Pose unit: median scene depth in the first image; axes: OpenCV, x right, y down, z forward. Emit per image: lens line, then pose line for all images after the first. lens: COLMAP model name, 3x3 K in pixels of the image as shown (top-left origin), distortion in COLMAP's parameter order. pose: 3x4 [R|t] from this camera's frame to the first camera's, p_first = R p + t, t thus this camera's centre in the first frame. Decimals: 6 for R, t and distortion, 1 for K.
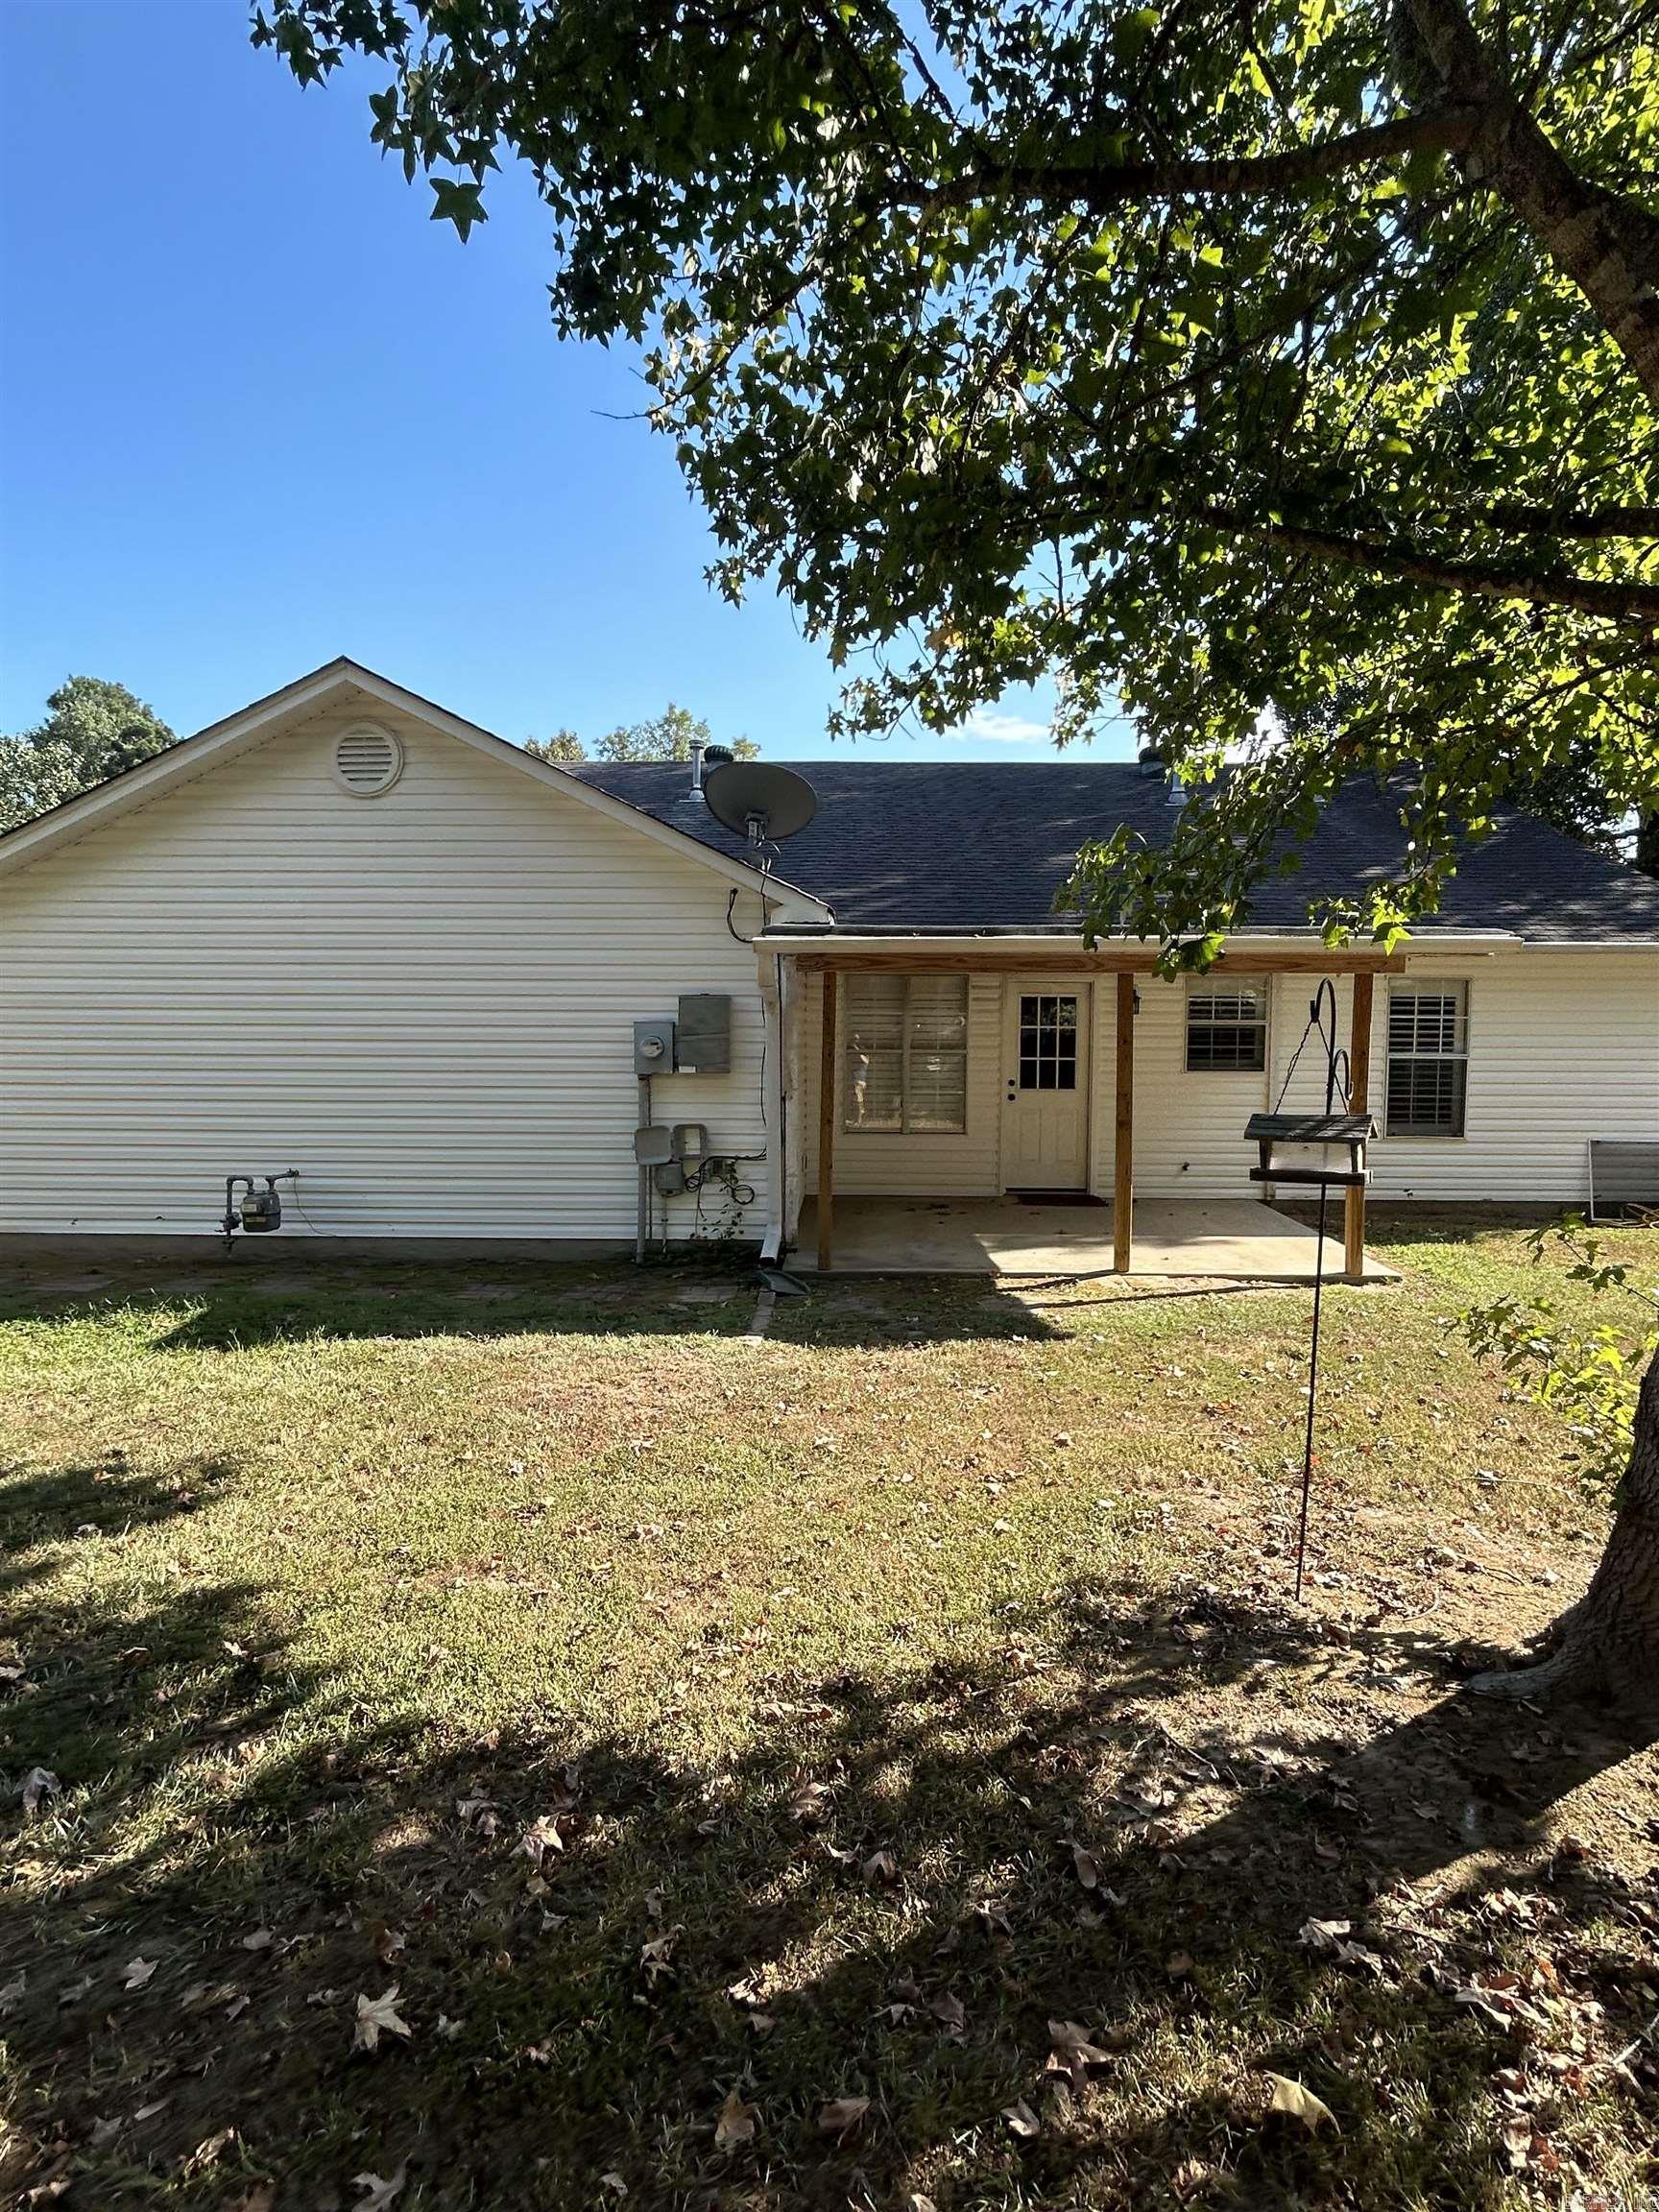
lens RADIAL K [[1125.2, 0, 827.3], [0, 1125.2, 1108.8], [0, 0, 1]] dist [-0.002829, 0.000185]
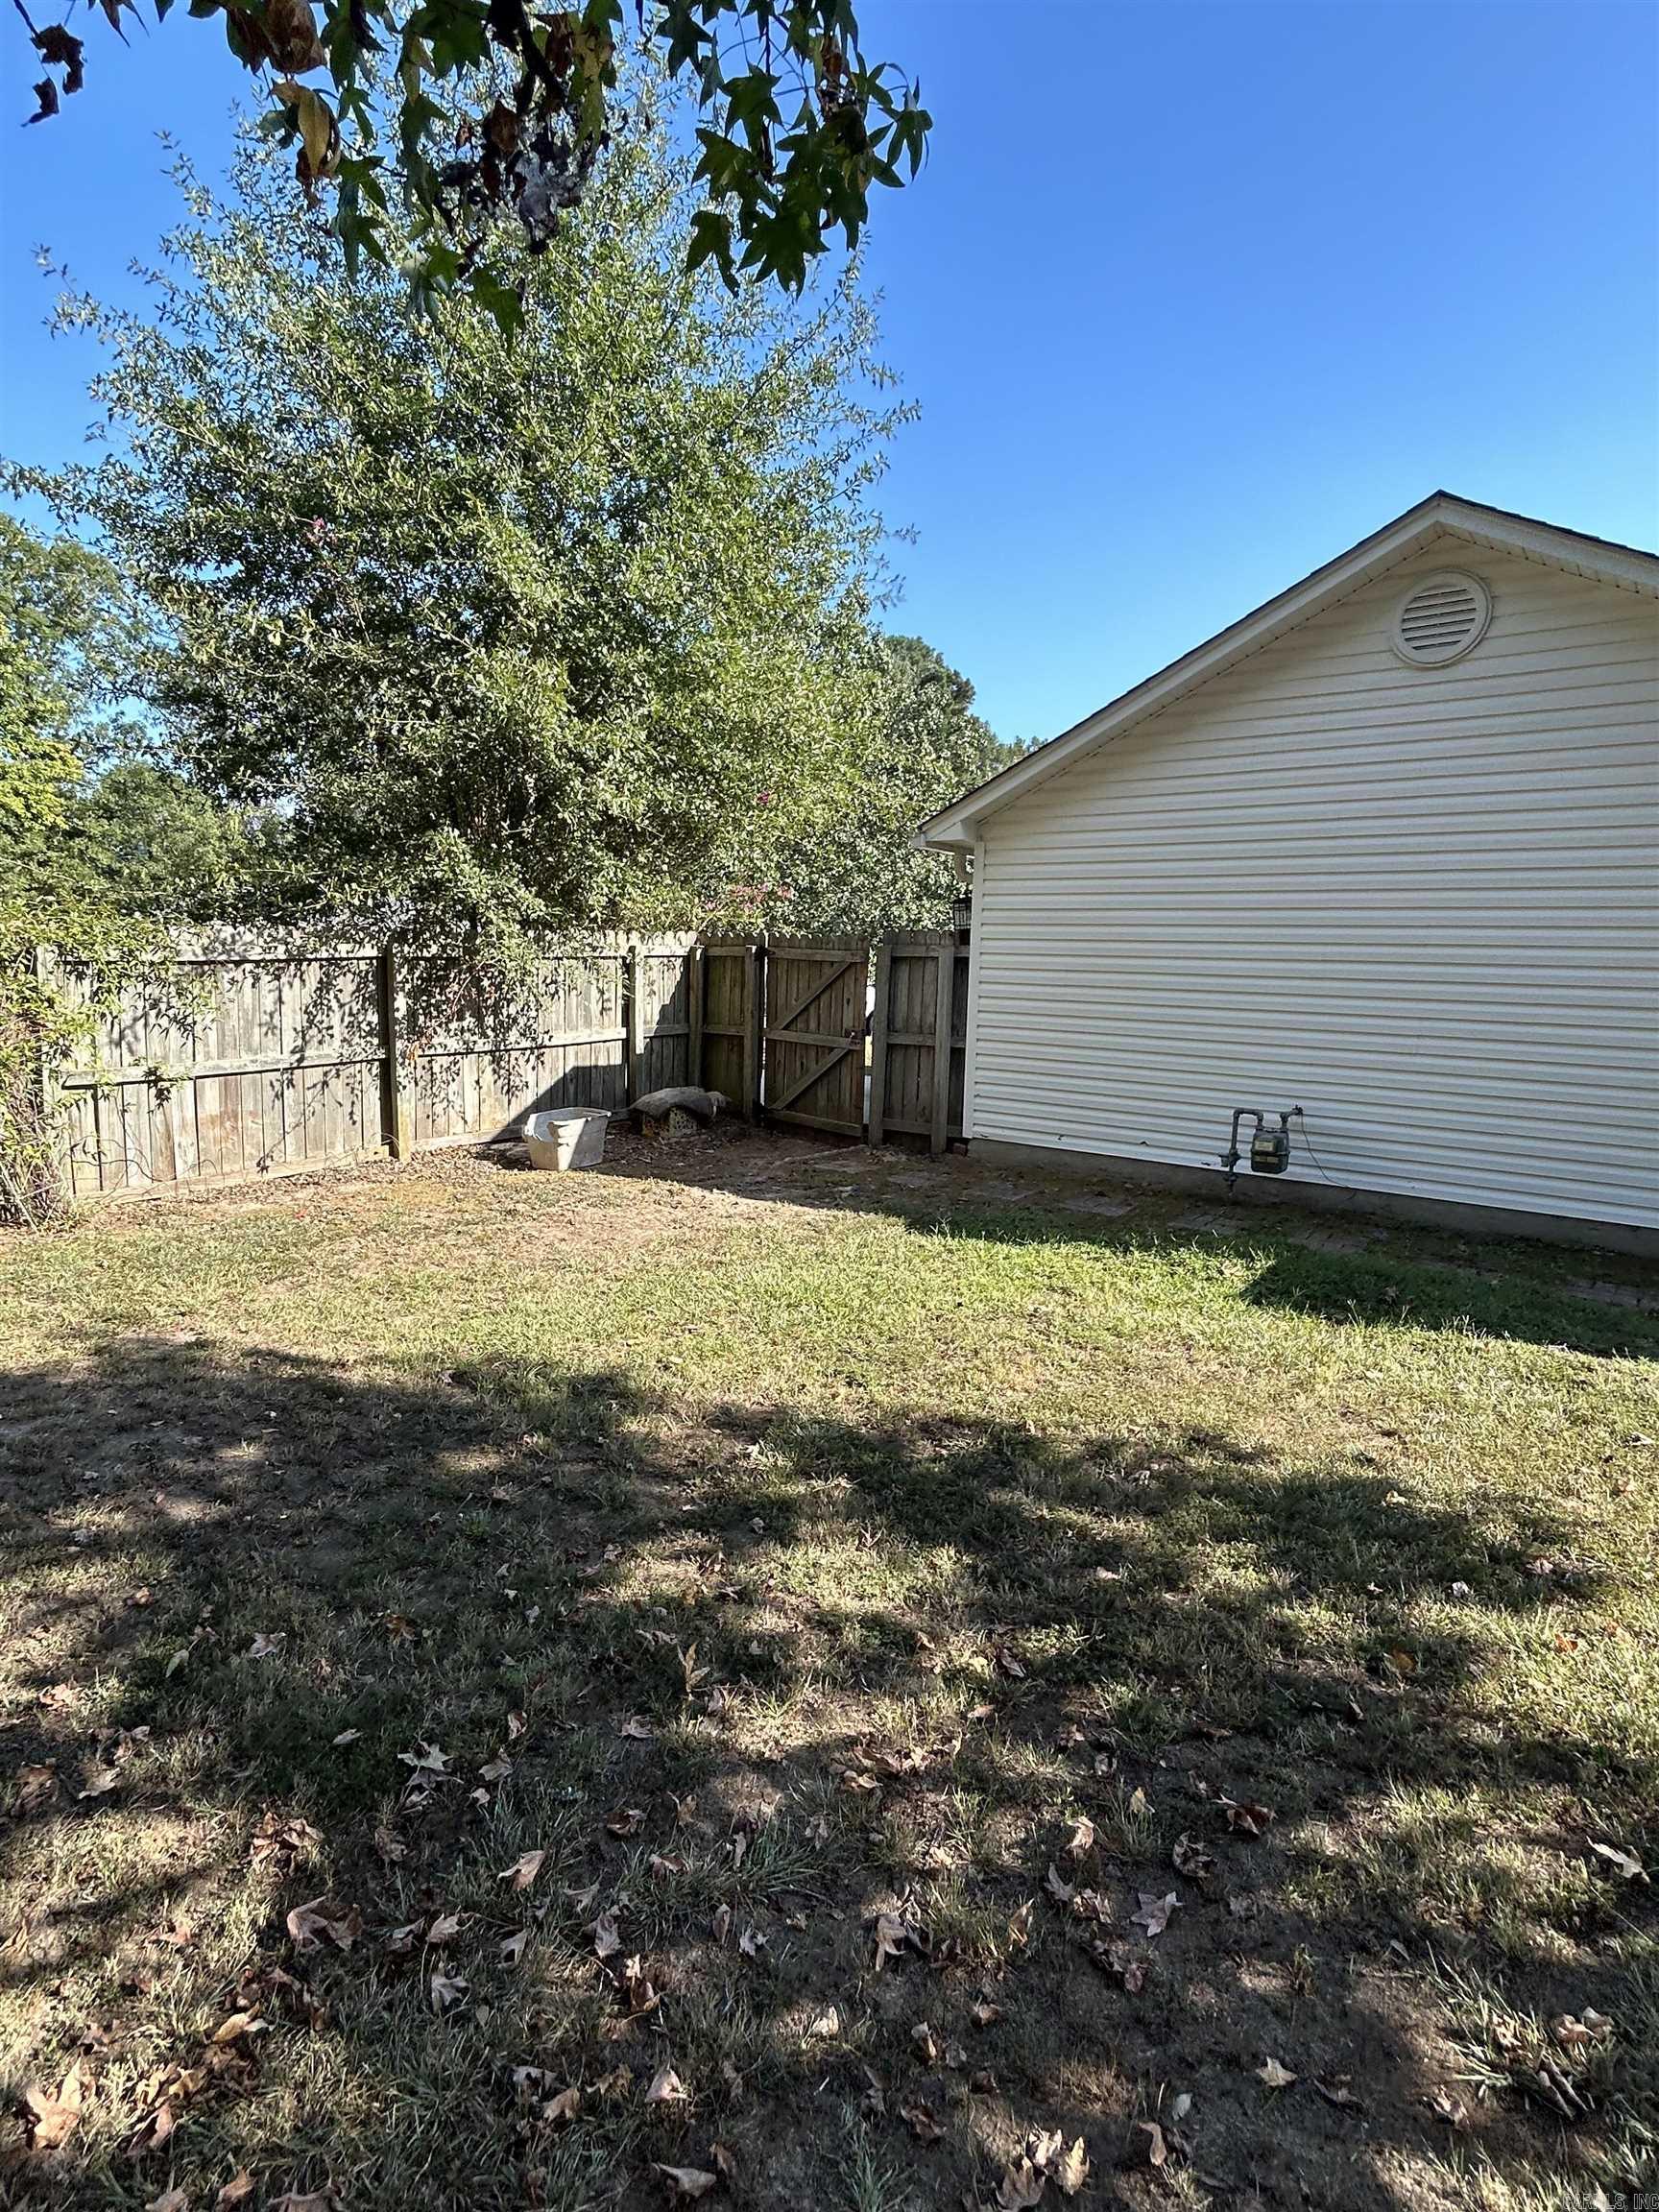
lens RADIAL K [[1125.2, 0, 833.7], [0, 1125.2, 1103.2], [0, 0, 1]] dist [-0.002829, 0.000185]
pose [[0.823220, 0.092711, -0.560101, -0.294618], [-0.056768, 0.995074, 0.081275, 0.000072], [0.564877, -0.035111, 0.824428, 0.059821]]
